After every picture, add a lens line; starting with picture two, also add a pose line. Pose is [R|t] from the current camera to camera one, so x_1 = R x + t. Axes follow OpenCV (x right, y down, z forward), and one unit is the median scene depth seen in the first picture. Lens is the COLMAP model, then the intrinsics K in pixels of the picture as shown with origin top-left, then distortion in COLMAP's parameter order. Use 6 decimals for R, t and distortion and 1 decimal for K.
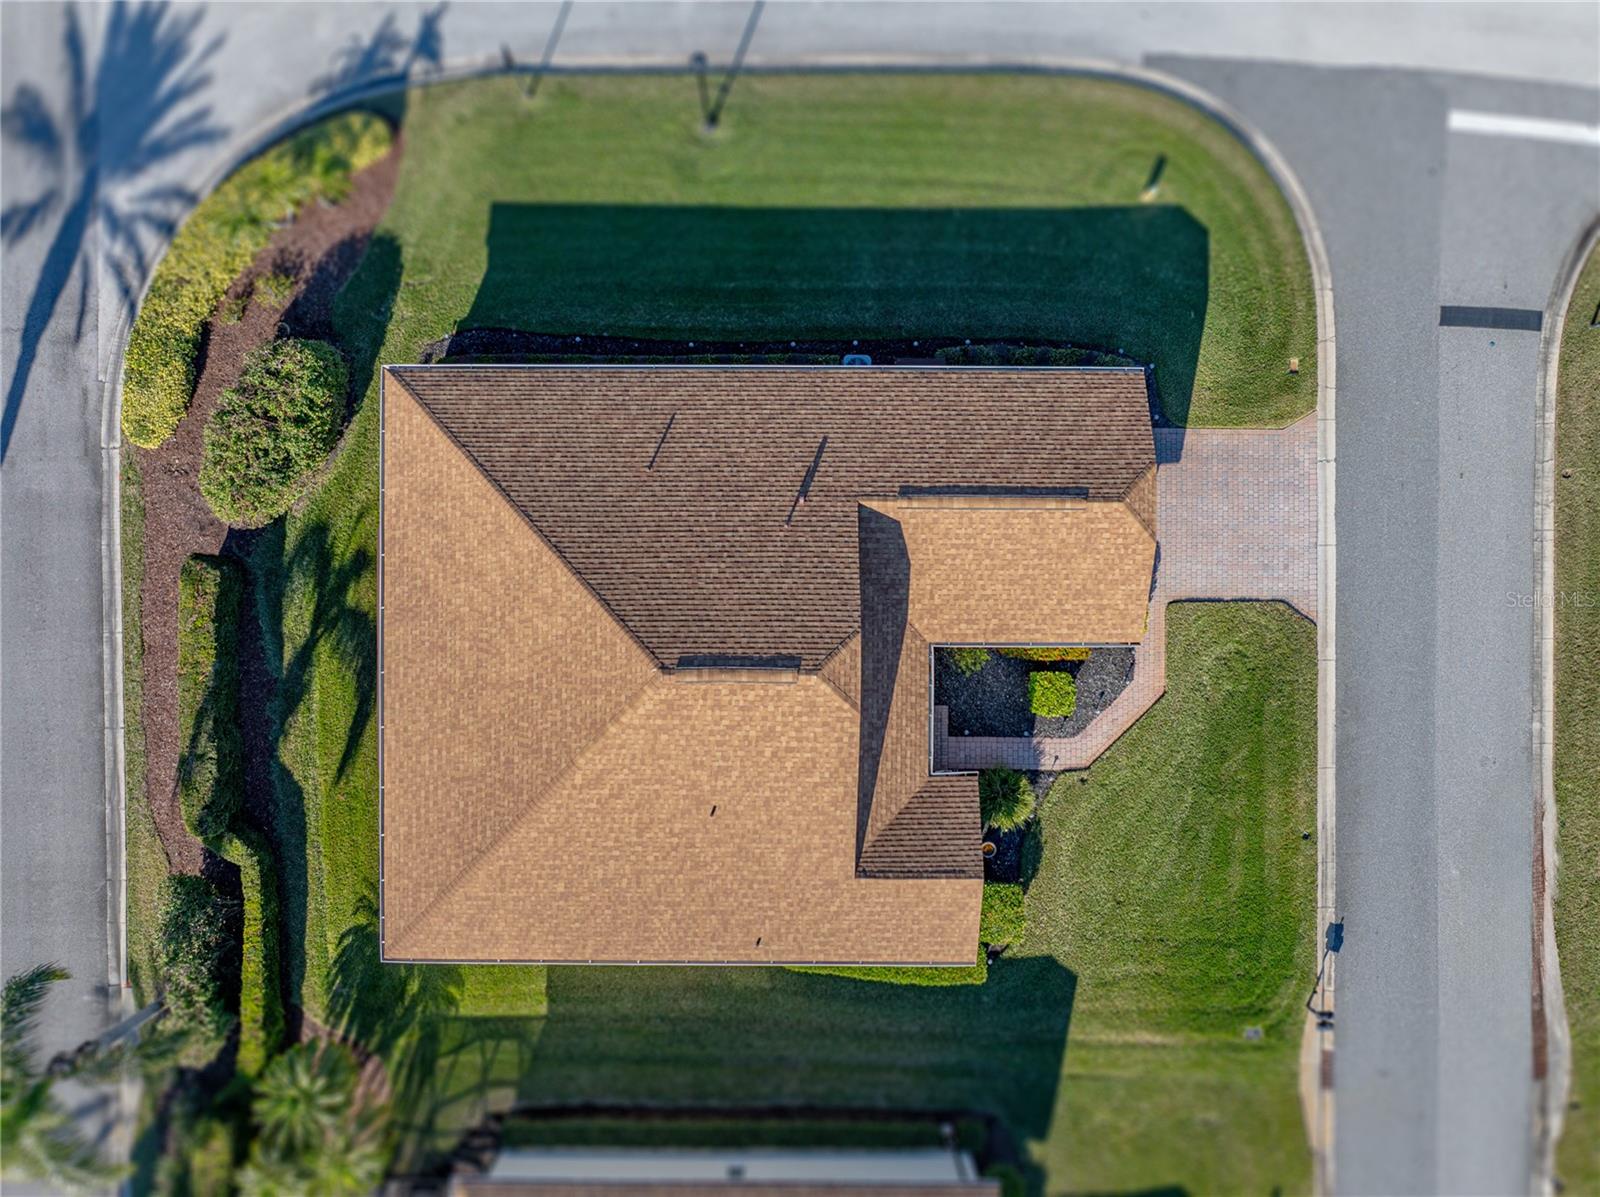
lens RADIAL K [[1142.3, 0, 795.7], [0, 1142.3, 604.7], [0, 0, 1]] dist [-0.020035, 0.012105]
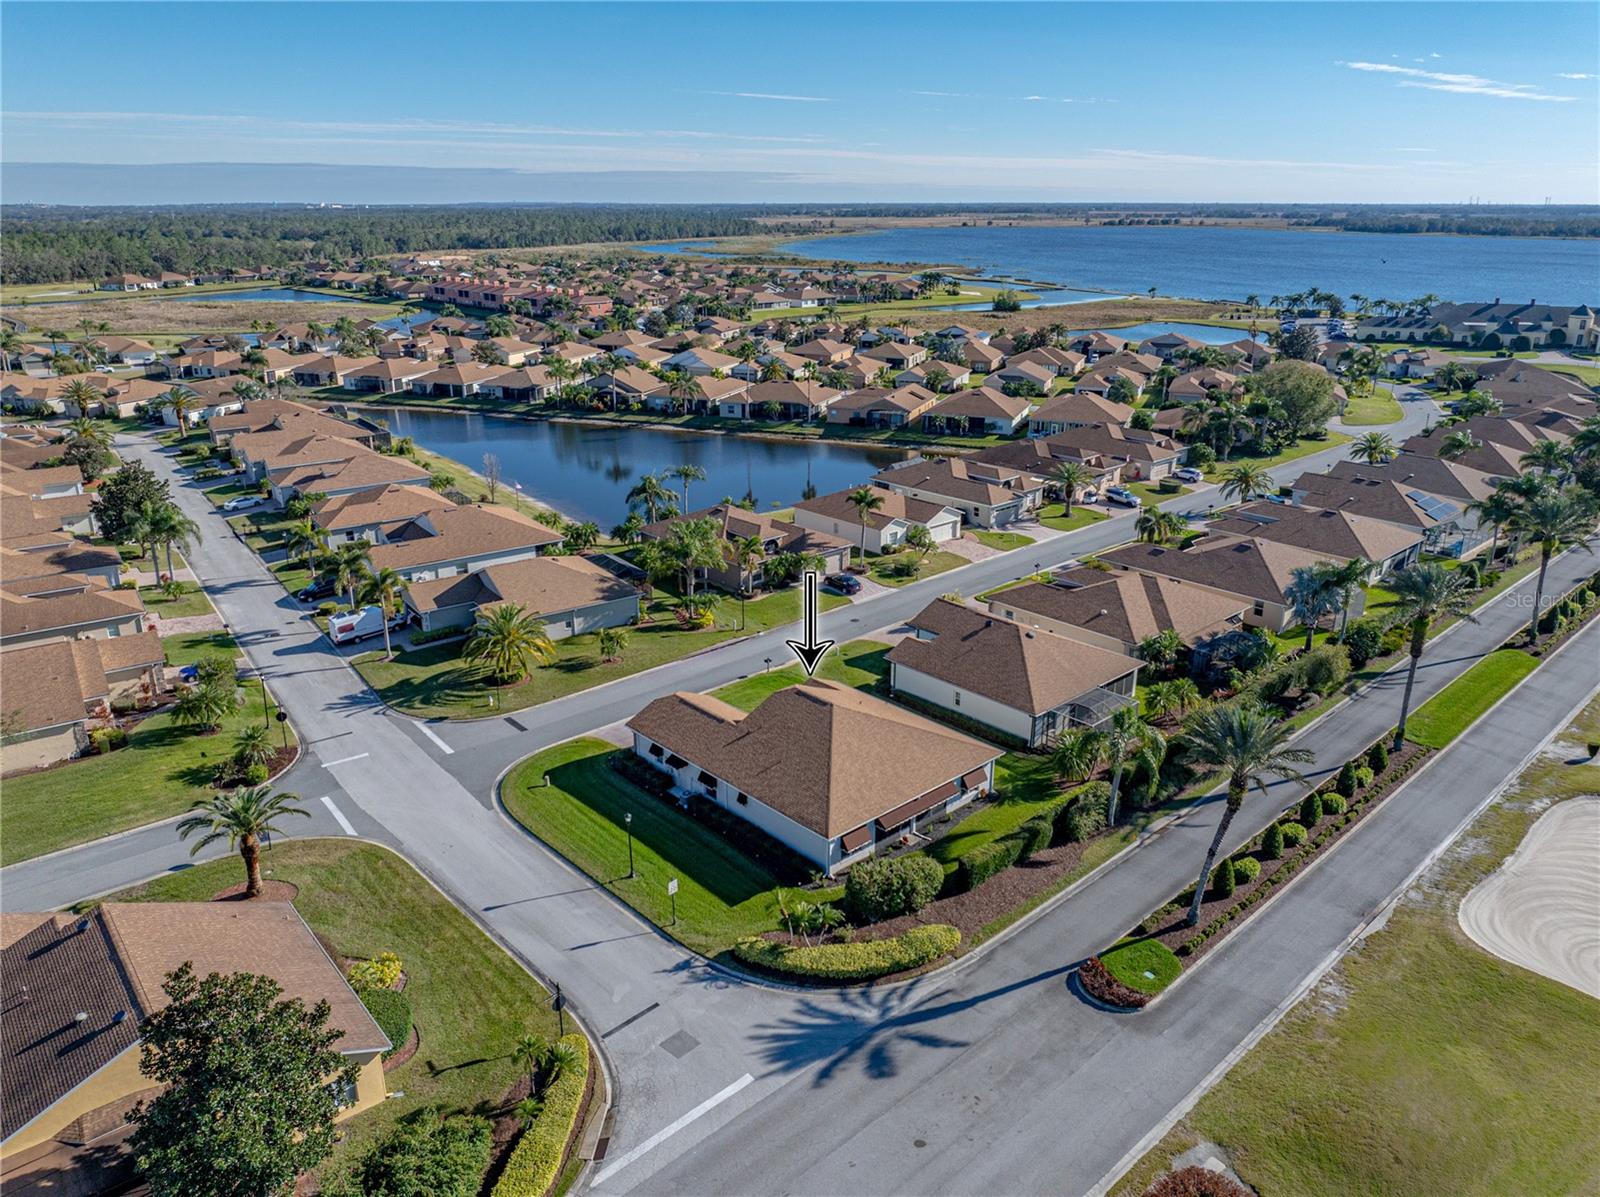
lens RADIAL K [[1142.3, 0, 812.0], [0, 1142.3, 603.6], [0, 0, 1]] dist [-0.020035, 0.012105]
pose [[-0.684568, -0.247223, 0.685746, -1.519435], [0.728937, -0.237439, 0.642085, -1.340424], [0.004085, 0.939417, 0.342753, -0.123294]]
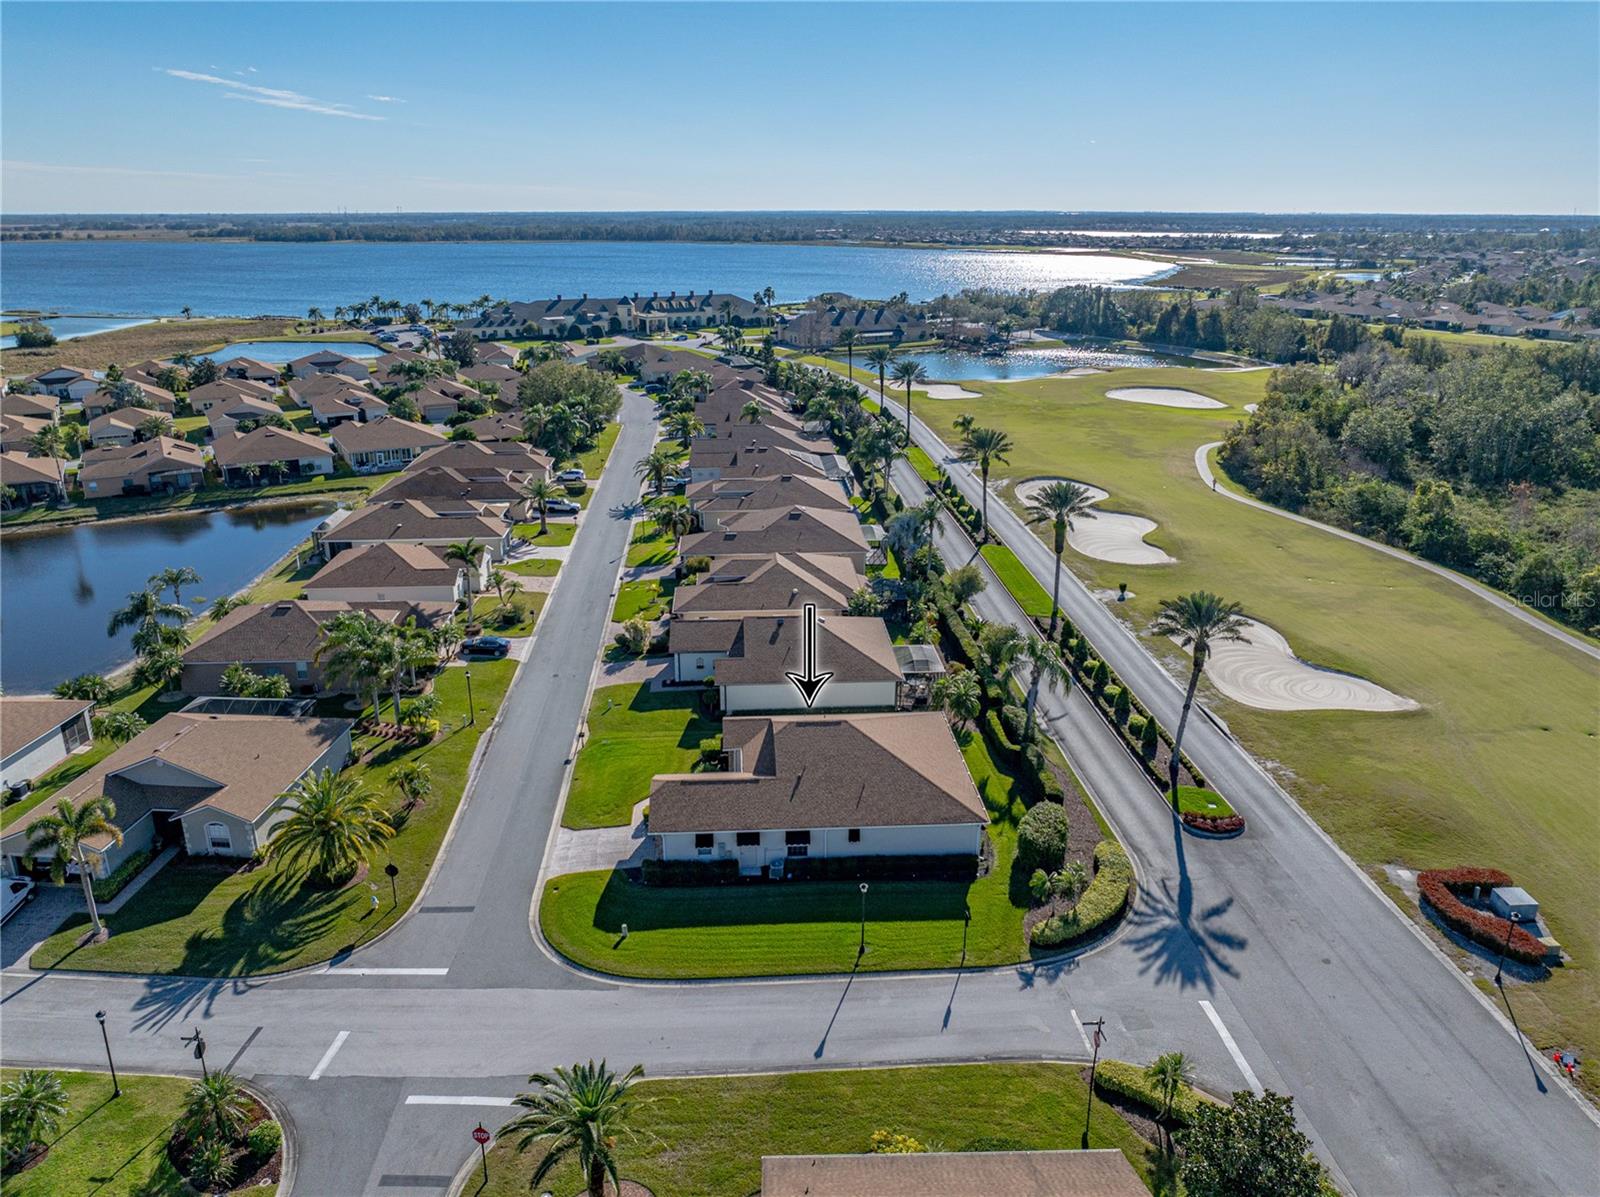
lens RADIAL K [[1142.3, 0, 804.3], [0, 1142.3, 595.7], [0, 0, 1]] dist [-0.020035, 0.012105]
pose [[-0.997524, 0.017953, -0.067992, 0.132151], [-0.070111, -0.328749, 0.941811, -1.939730], [-0.005444, 0.944247, 0.329194, -0.140791]]
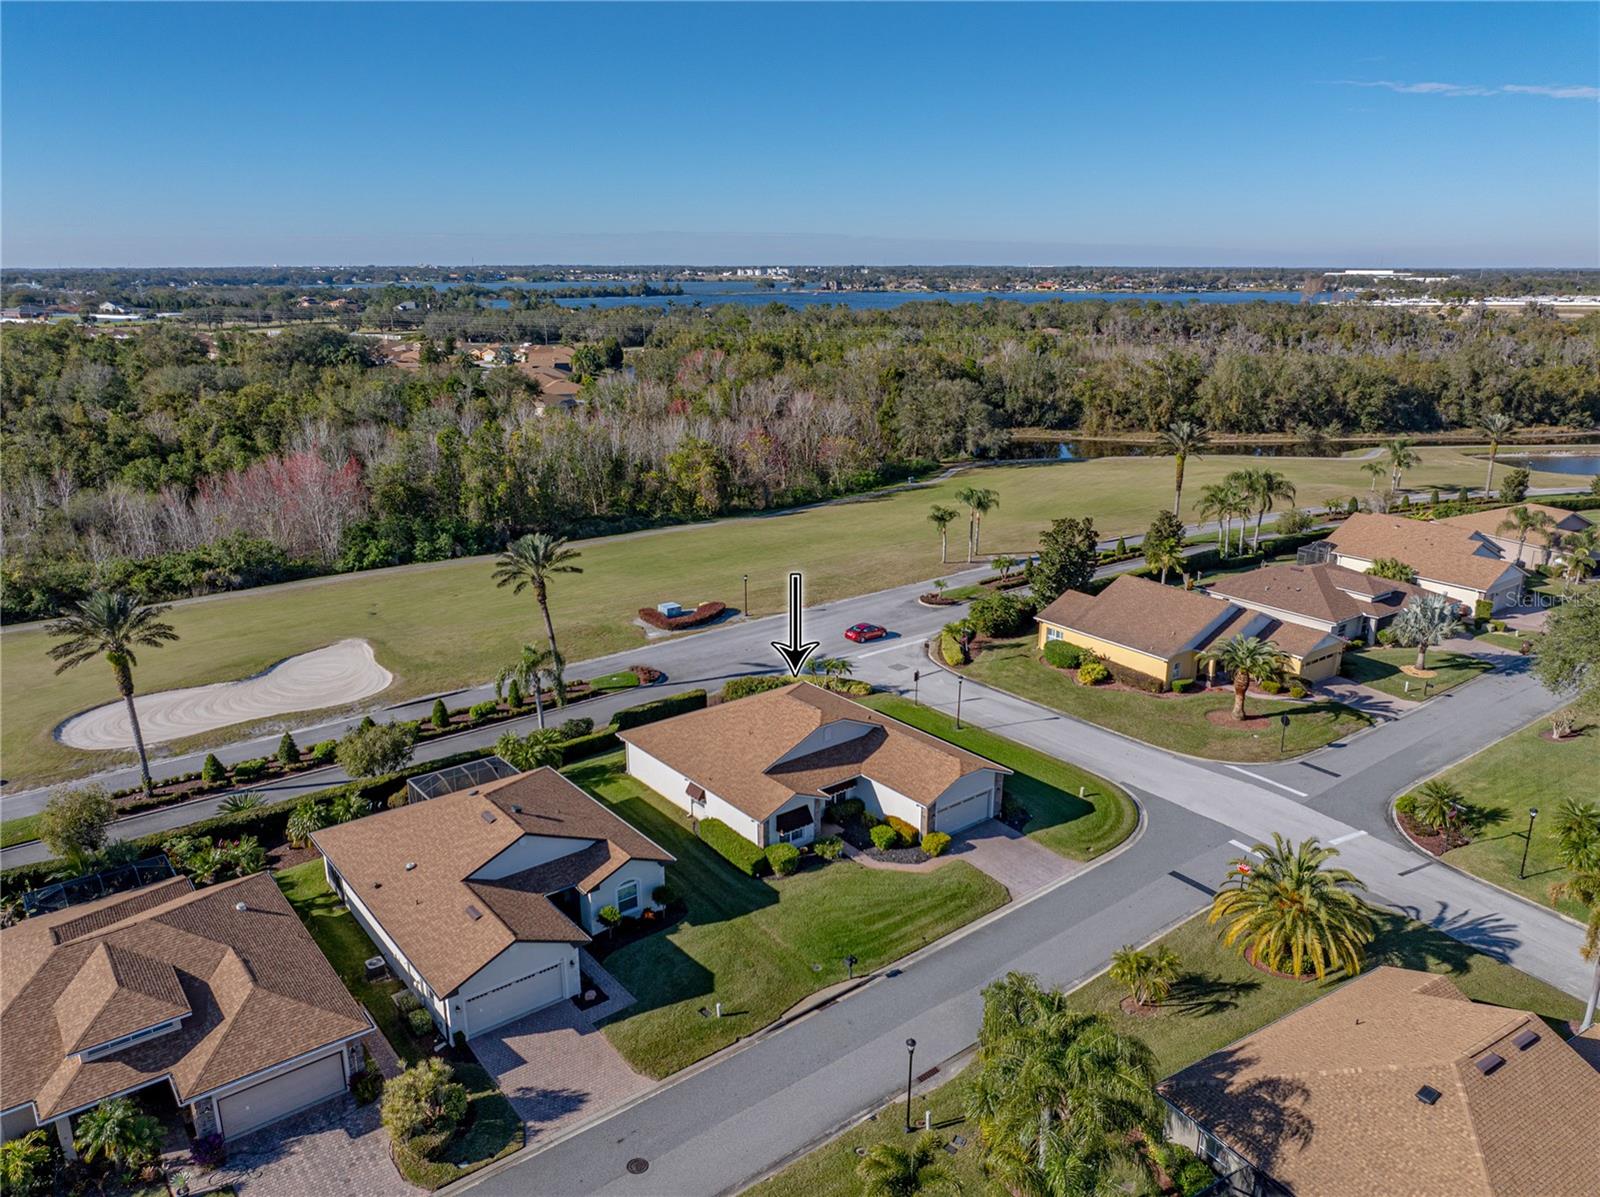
lens RADIAL K [[1142.3, 0, 794.0], [0, 1142.3, 599.9], [0, 0, 1]] dist [-0.020035, 0.012105]
pose [[0.622898, 0.216639, -0.751709, 1.513279], [-0.782297, 0.168769, -0.599607, 1.306949], [-0.003033, 0.961553, 0.274602, 0.039839]]
